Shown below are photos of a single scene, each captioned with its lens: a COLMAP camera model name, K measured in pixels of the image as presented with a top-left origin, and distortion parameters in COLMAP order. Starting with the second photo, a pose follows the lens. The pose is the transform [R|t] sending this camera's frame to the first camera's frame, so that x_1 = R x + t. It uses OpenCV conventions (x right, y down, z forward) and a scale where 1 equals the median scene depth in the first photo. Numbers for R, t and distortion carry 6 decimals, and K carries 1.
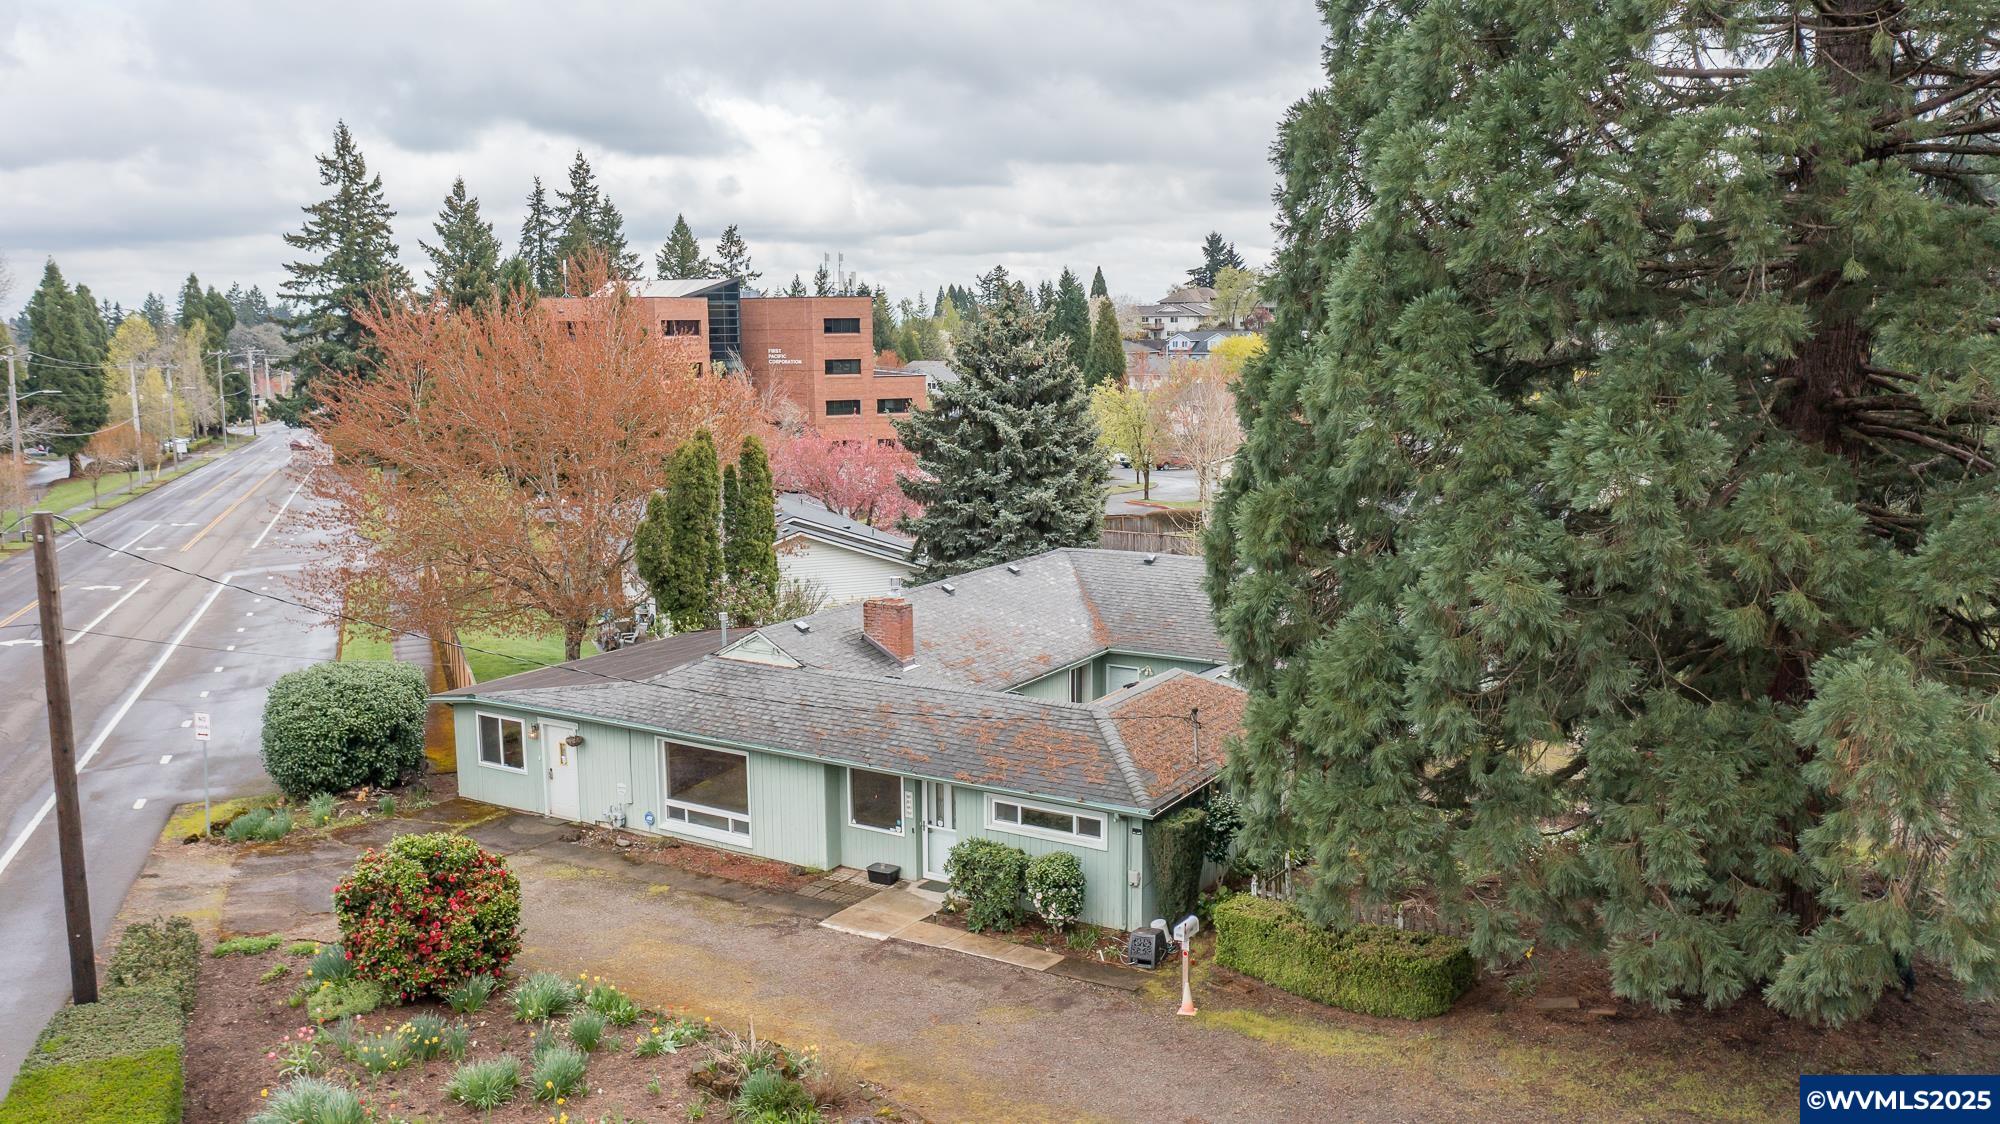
lens RADIAL K [[1587.5, 0, 992.6], [0, 1587.5, 566.7], [0, 0, 1]] dist [-0.005506, -0.006529]
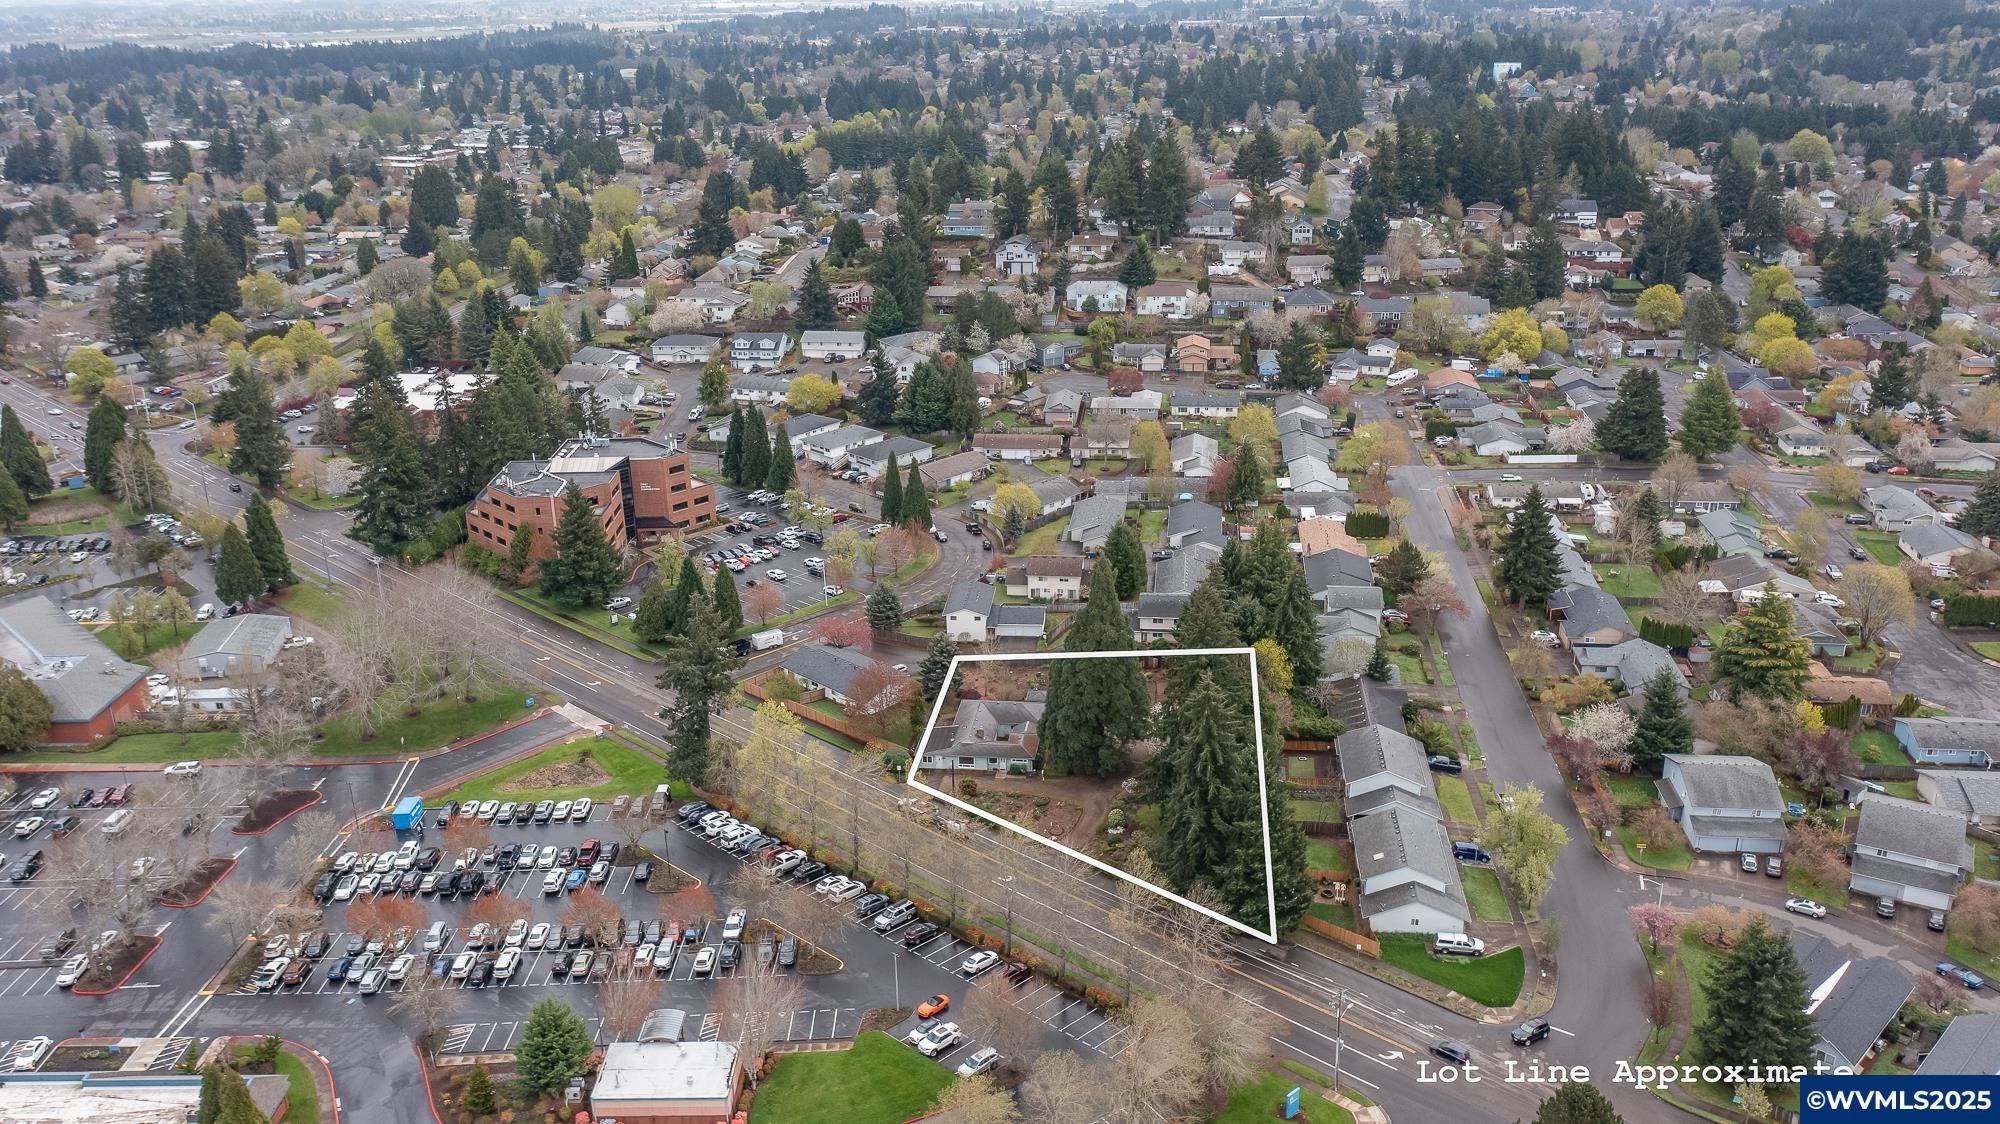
lens RADIAL K [[1620.8, 0, 1000.0], [0, 1620.8, 562.0], [0, 0, 1]] dist [0.003576, 0.004740]
pose [[0.908243, -0.151394, 0.390094, -3.065466], [0.066673, 0.972703, 0.222270, -2.621622], [-0.413096, -0.175866, 0.893545, -6.082428]]
